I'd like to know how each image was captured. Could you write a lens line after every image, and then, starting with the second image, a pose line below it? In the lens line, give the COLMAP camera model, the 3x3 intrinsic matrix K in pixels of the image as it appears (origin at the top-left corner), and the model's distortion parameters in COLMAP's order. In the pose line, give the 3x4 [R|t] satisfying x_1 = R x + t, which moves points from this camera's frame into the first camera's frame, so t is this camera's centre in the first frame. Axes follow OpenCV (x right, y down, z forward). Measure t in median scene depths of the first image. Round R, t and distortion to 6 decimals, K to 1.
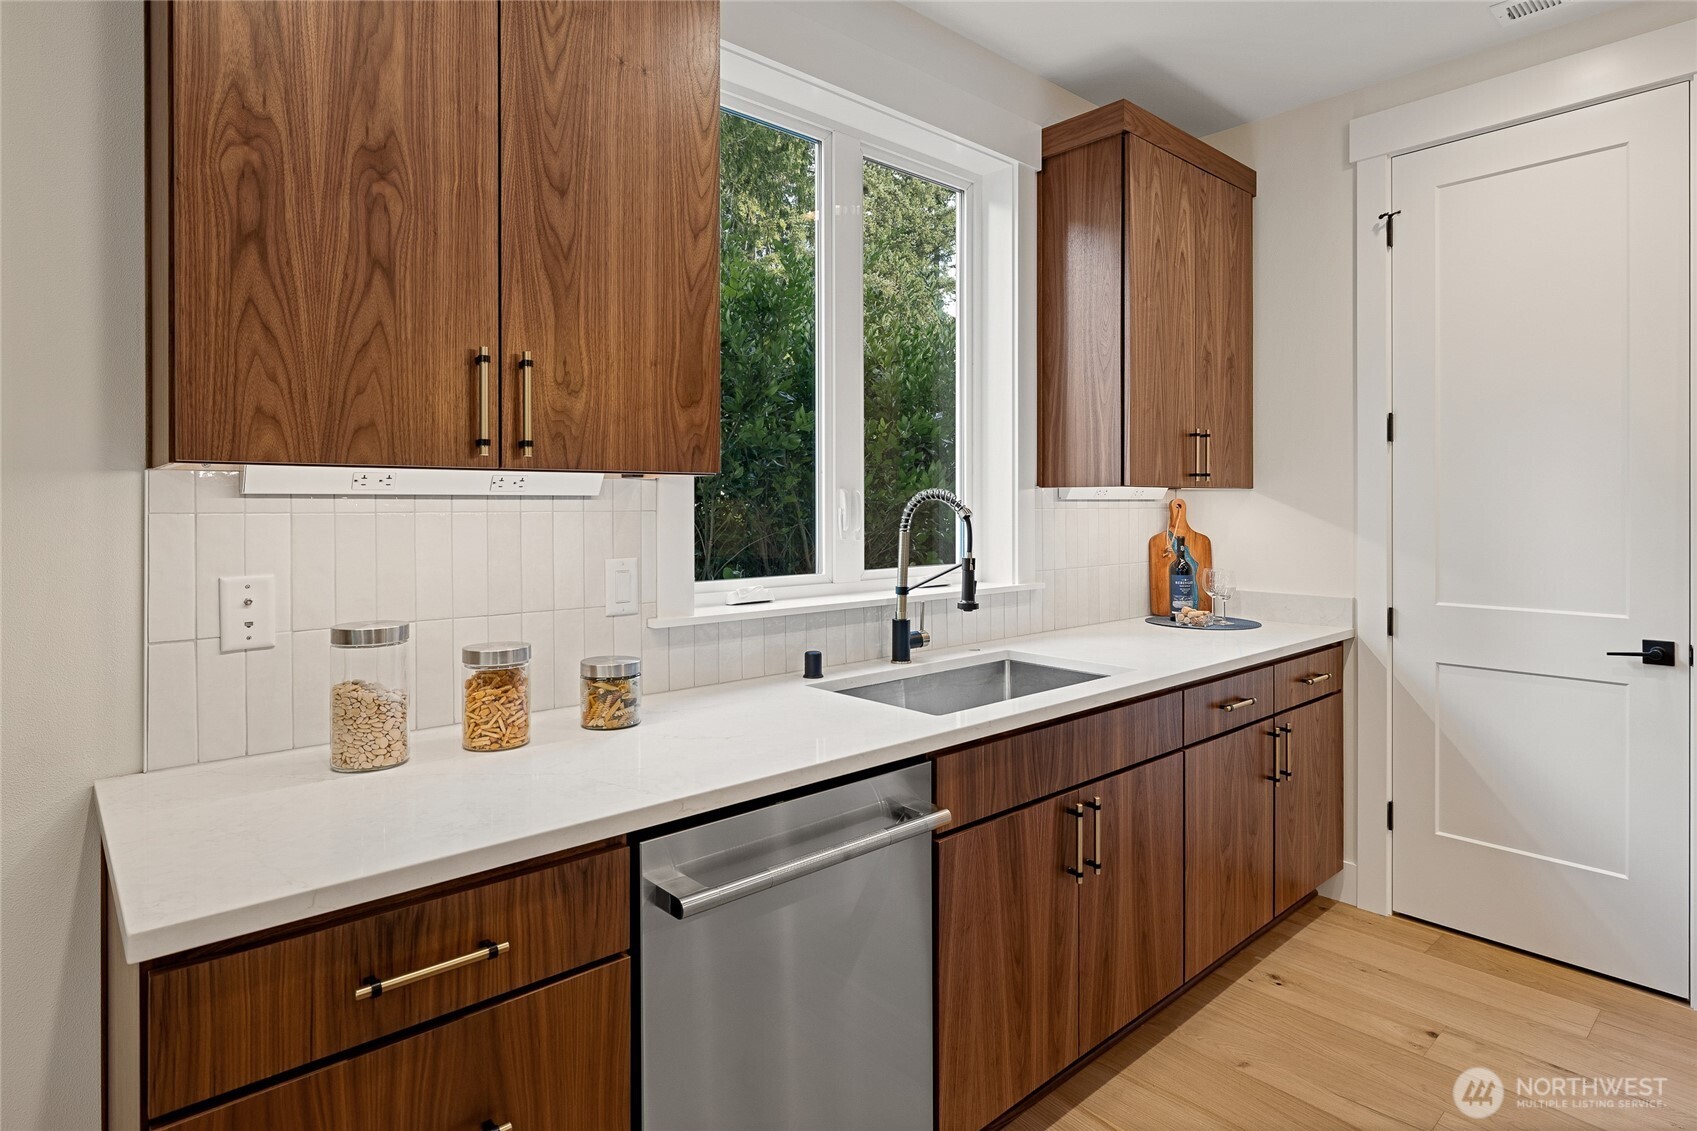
lens RADIAL K [[891.1, 0, 840.7], [0, 891.1, 509.0], [0, 0, 1]] dist [0.000138, -0.000156]
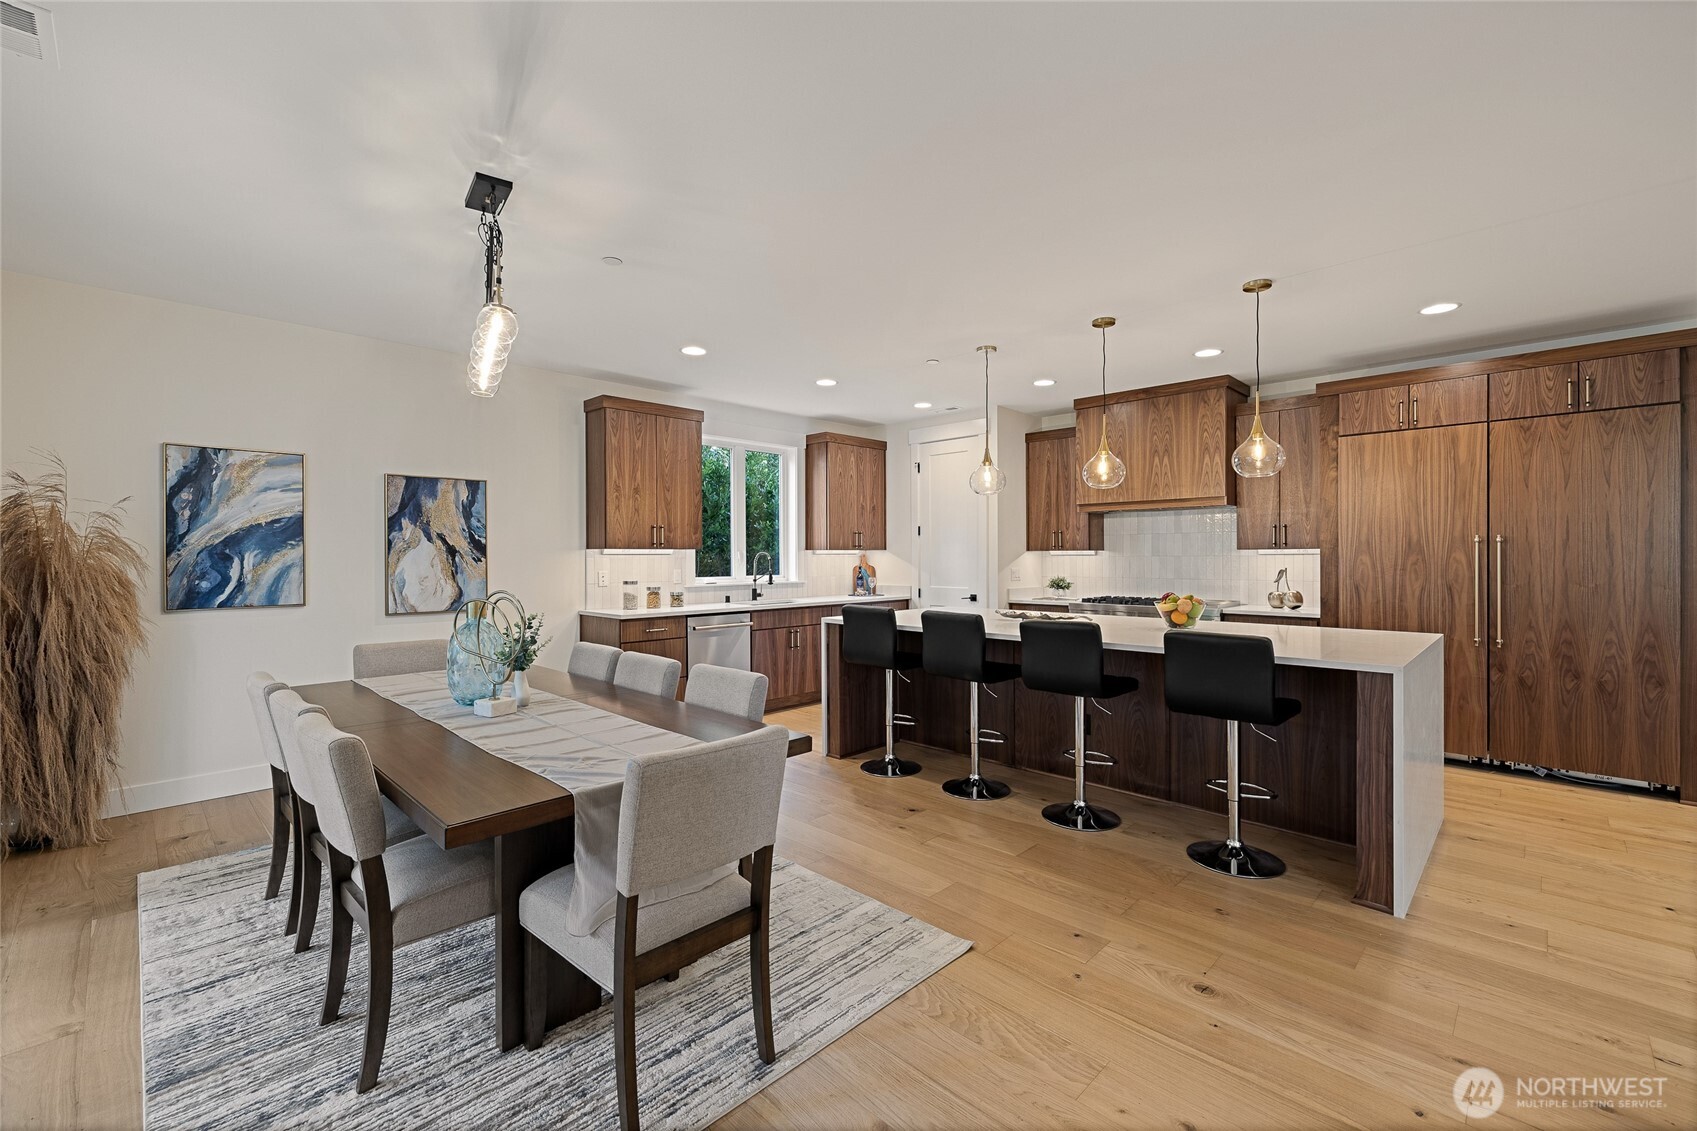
lens RADIAL K [[712.7, 0, 848.5], [0, 712.7, 565.5], [0, 0, 1]] dist [0.000951, 0.000282]
pose [[0.997661, -0.002985, 0.068293, 0.251267], [0.002253, 0.999939, 0.010792, 0.003500], [-0.068321, -0.010613, 0.997607, -1.861778]]
